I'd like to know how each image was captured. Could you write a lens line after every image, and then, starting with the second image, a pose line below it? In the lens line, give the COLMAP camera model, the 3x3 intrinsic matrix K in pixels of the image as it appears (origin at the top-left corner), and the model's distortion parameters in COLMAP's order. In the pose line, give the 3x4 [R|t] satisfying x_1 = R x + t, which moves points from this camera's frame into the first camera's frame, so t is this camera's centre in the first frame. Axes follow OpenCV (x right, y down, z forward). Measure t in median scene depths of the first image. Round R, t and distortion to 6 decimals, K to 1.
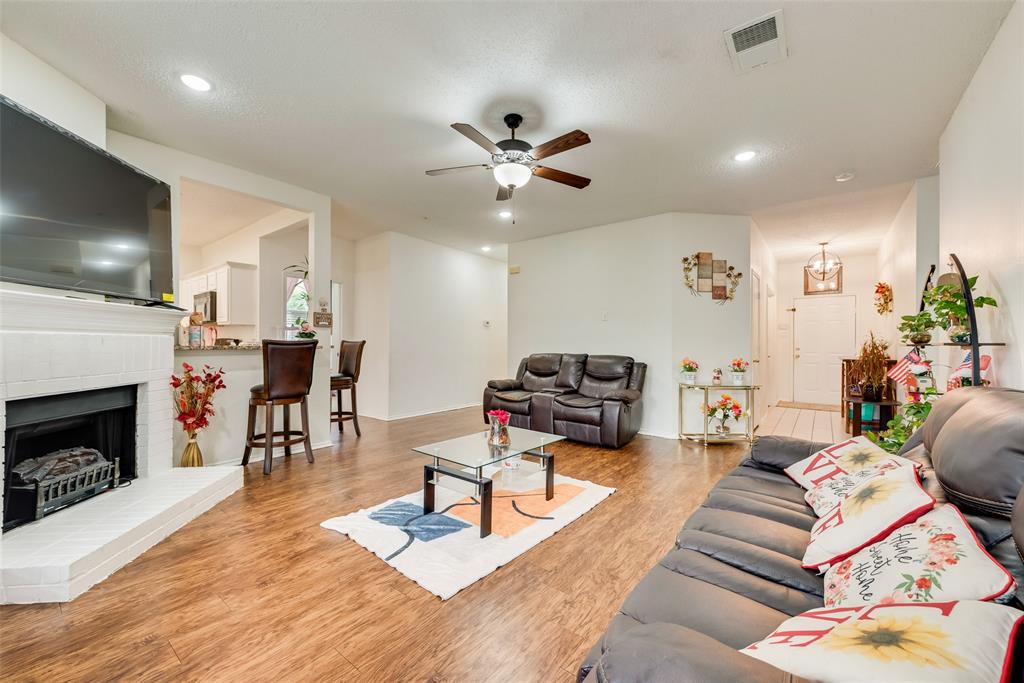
lens RADIAL K [[396.7, 0, 511.7], [0, 396.7, 343.0], [0, 0, 1]] dist [0.006484, -0.002599]
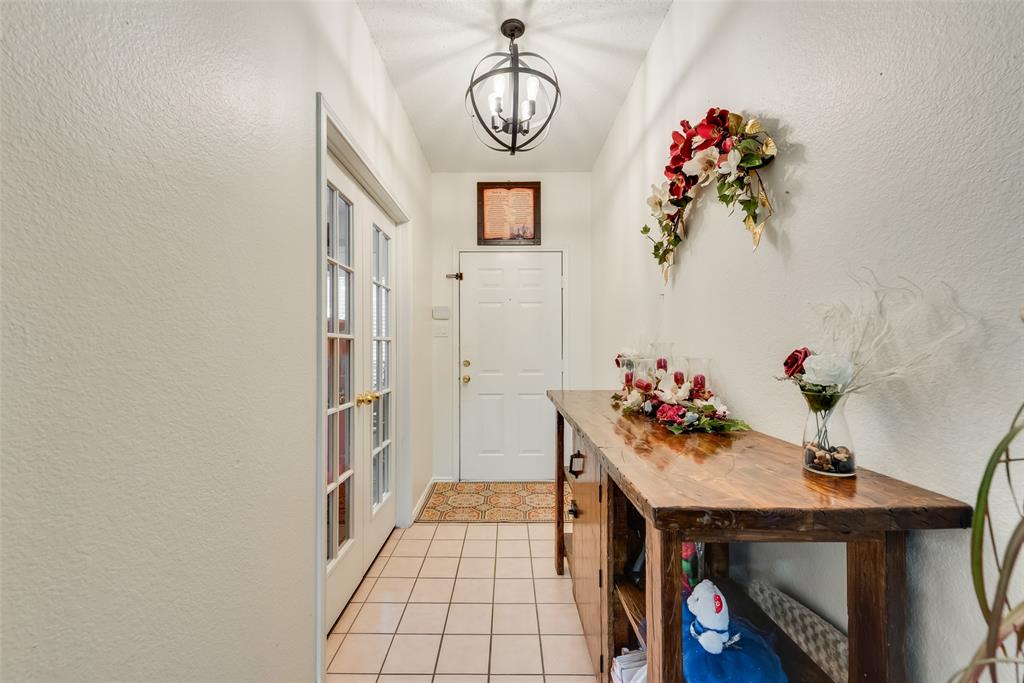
lens RADIAL K [[396.7, 0, 508.7], [0, 396.7, 344.0], [0, 0, 1]] dist [0.006484, -0.002599]
pose [[0.783462, -0.008645, 0.621380, 0.480932], [0.010058, 0.999949, 0.001229, -0.006719], [-0.621358, 0.005287, 0.783509, 0.623323]]
